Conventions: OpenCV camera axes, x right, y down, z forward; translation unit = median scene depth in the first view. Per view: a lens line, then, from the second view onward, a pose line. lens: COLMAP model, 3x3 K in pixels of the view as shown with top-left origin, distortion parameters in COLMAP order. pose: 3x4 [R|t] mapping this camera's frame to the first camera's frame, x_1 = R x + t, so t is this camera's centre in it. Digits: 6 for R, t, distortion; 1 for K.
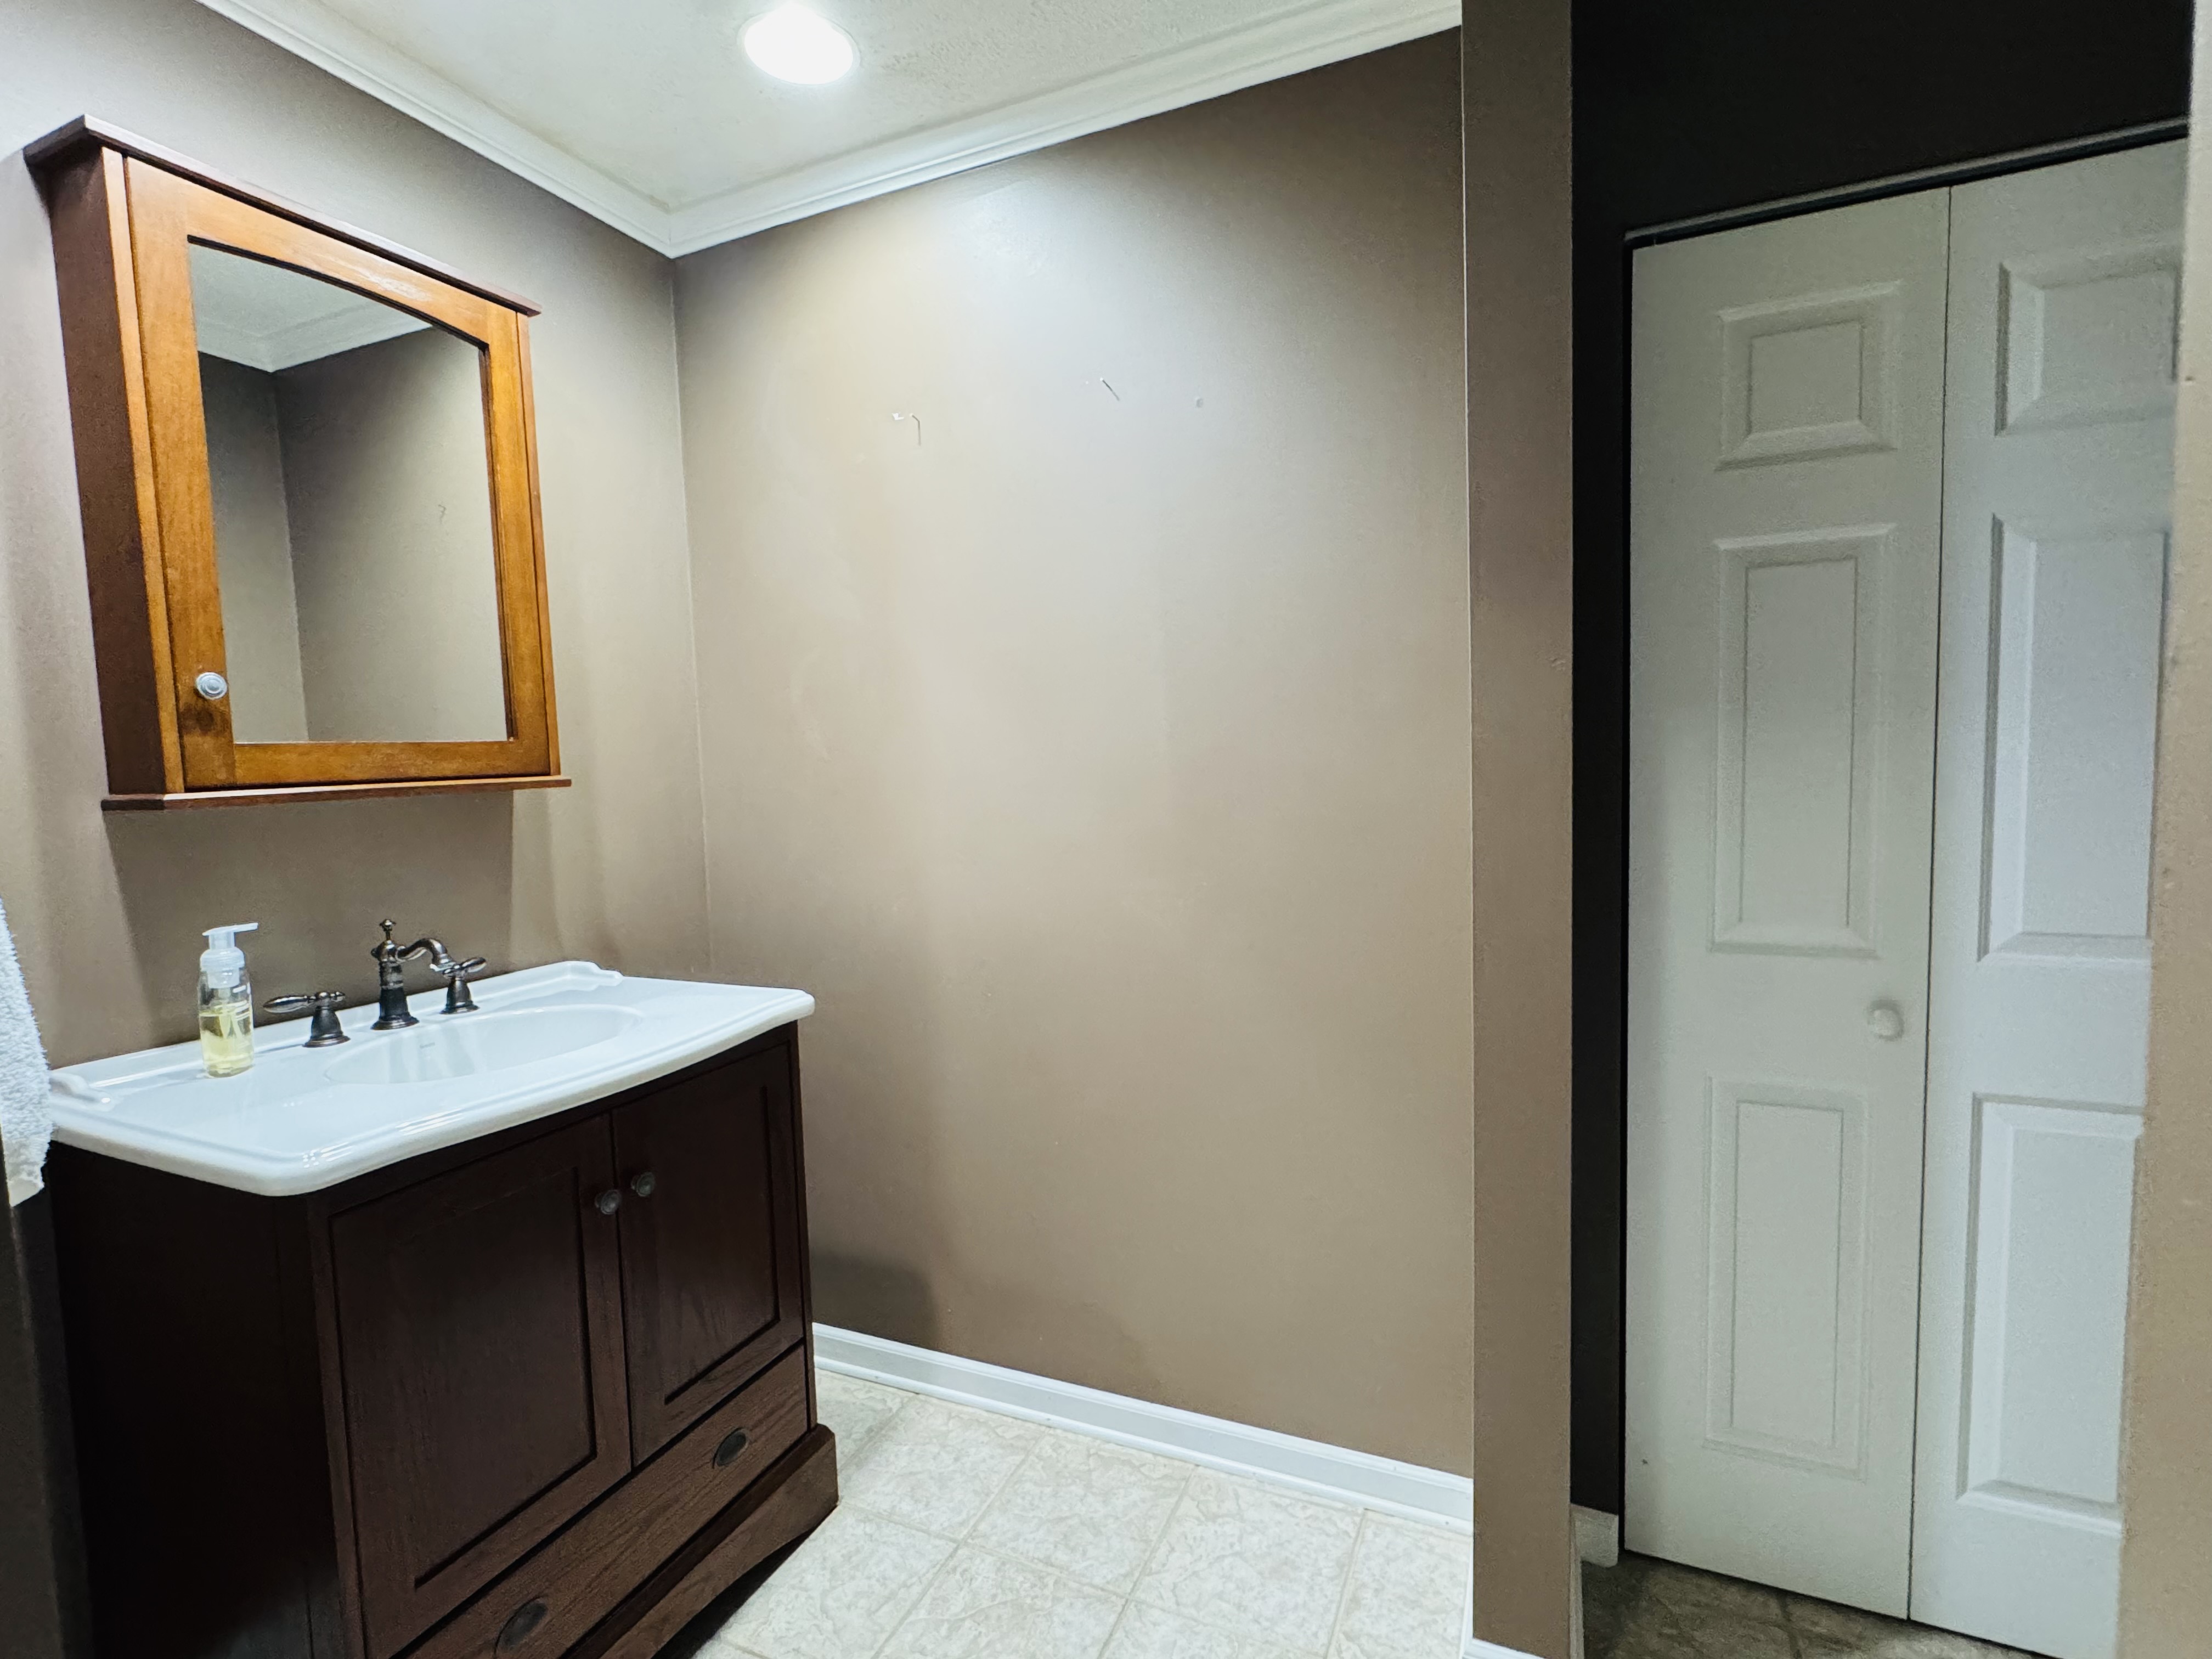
lens RADIAL K [[1045.4, 0, 1100.9], [0, 1045.4, 829.4], [0, 0, 1]] dist [-0.004165, -0.000471]
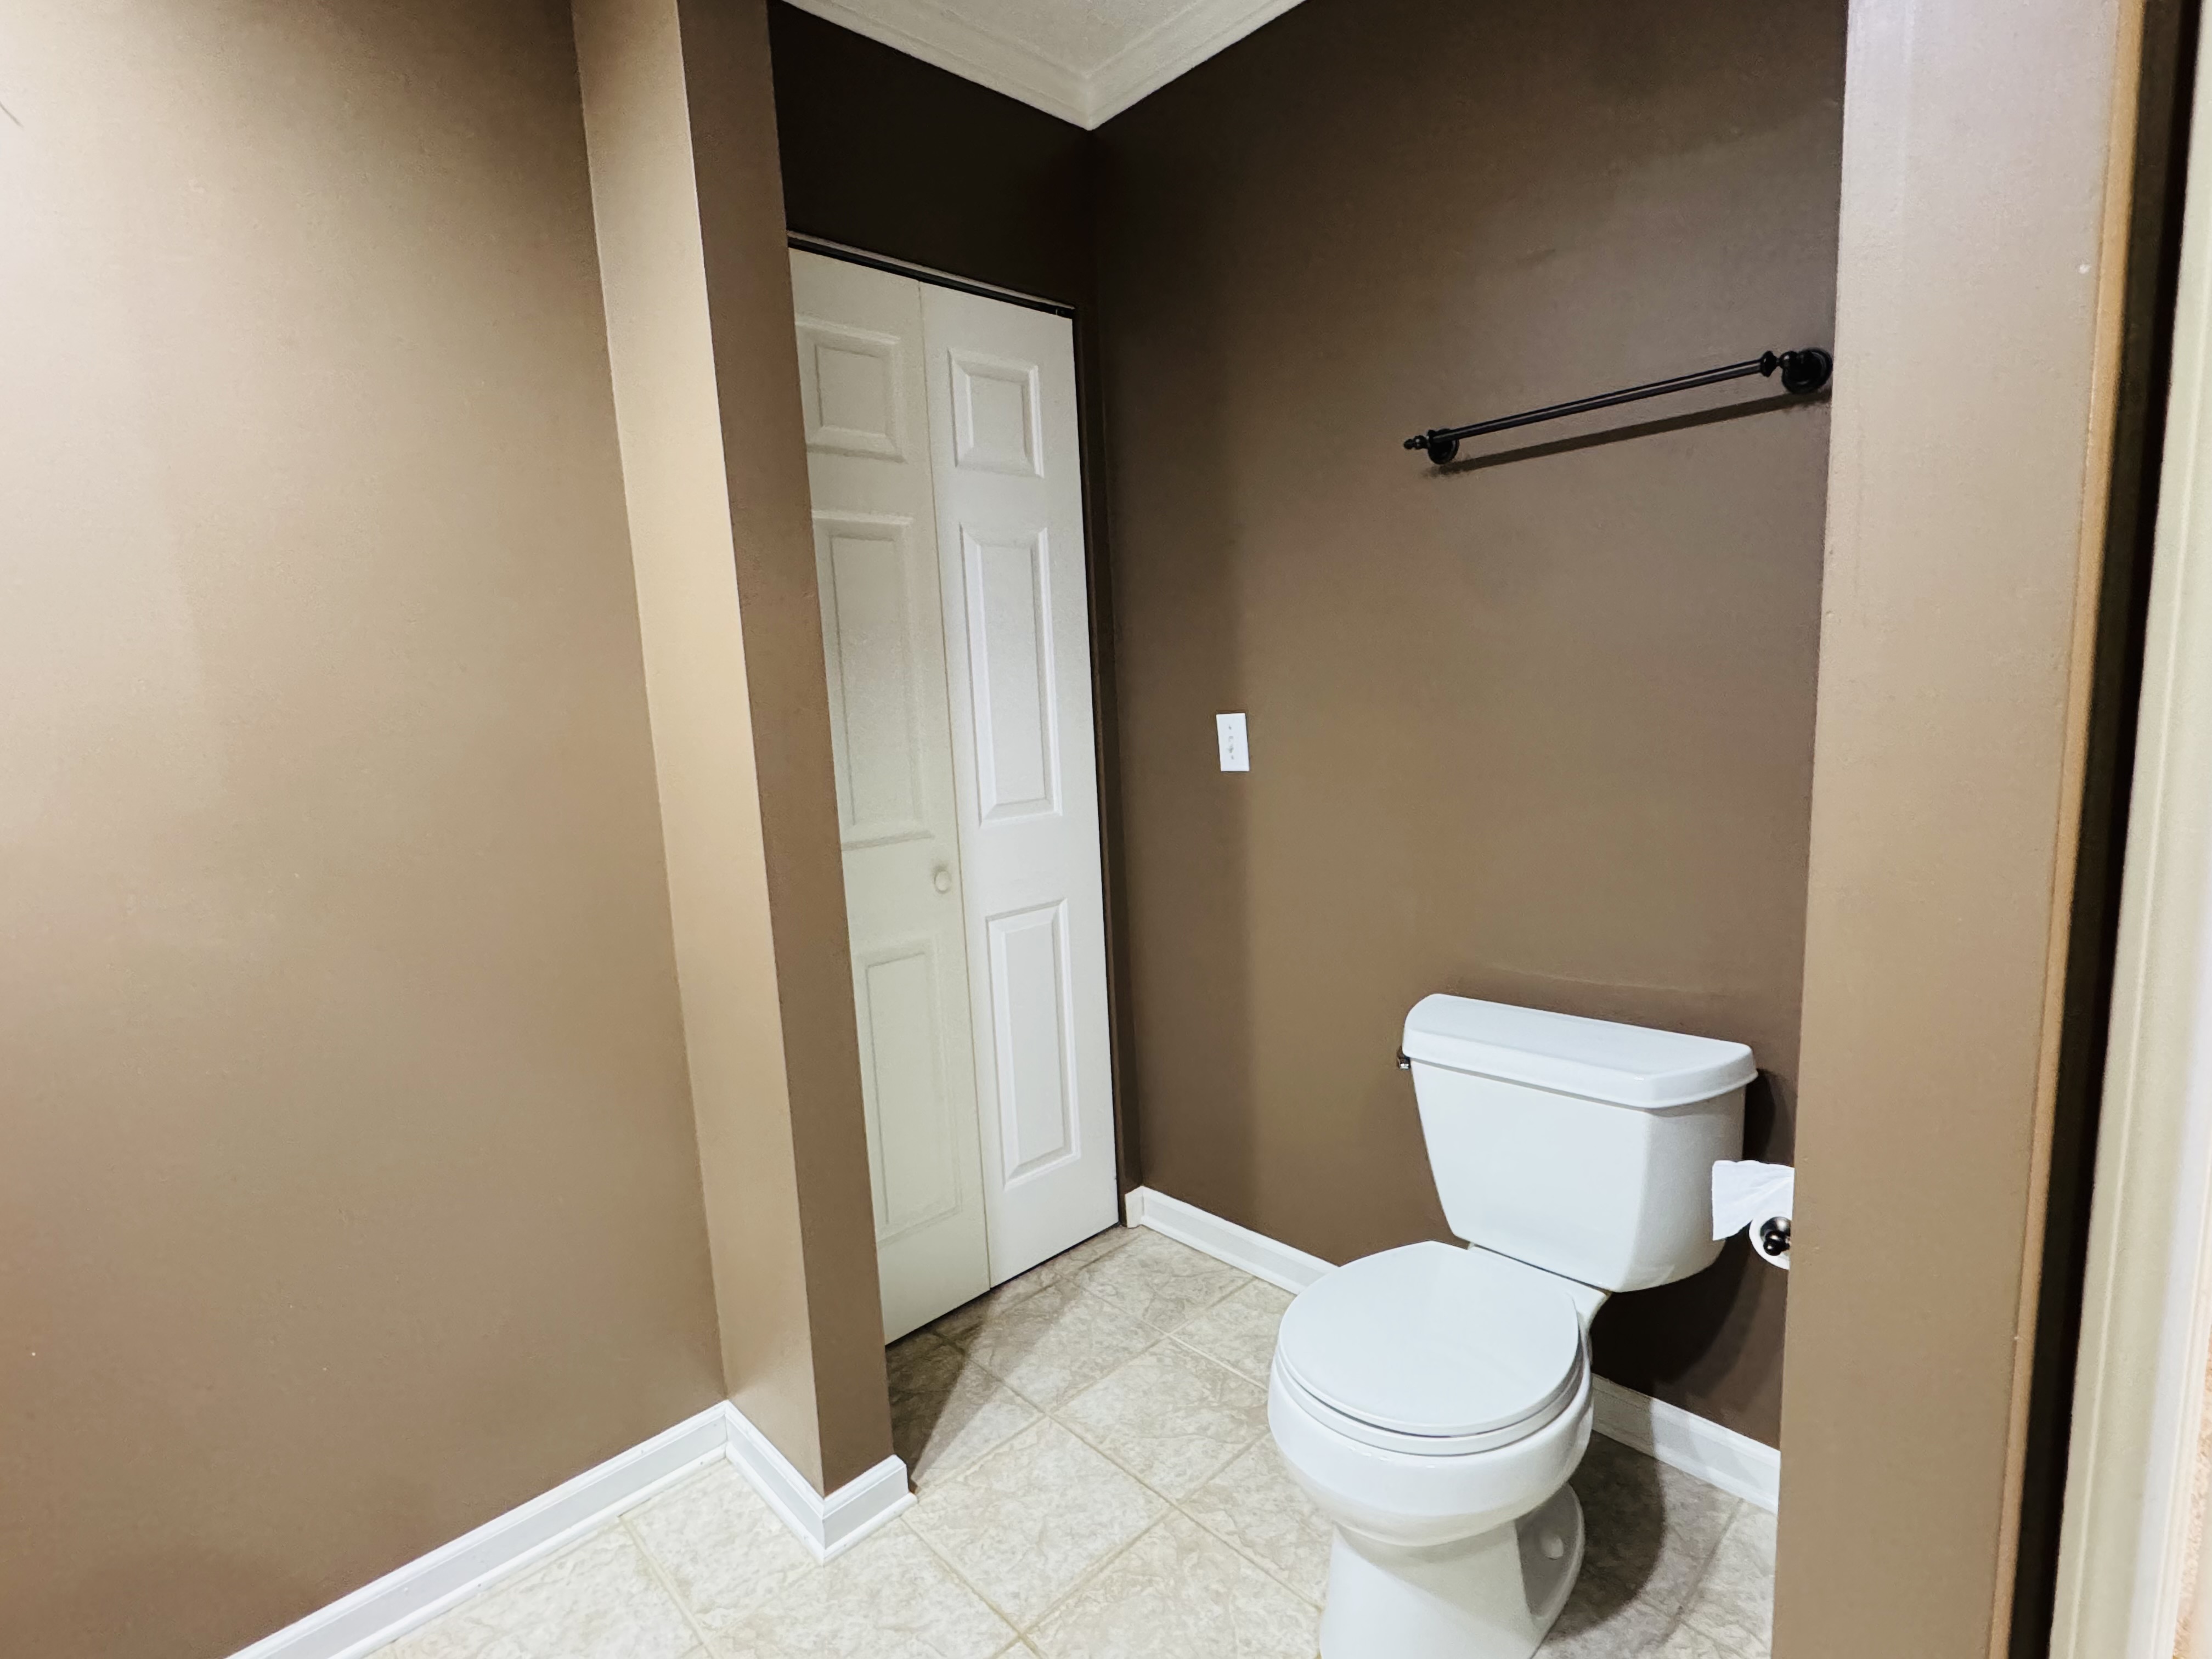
lens RADIAL K [[1045.4, 0, 1100.9], [0, 1045.4, 829.4], [0, 0, 1]] dist [-0.004165, -0.000471]
pose [[0.385342, -0.117421, 0.915272, -0.408377], [0.109419, 0.990688, 0.081029, 0.025593], [-0.916263, 0.068924, 0.394602, 0.236042]]
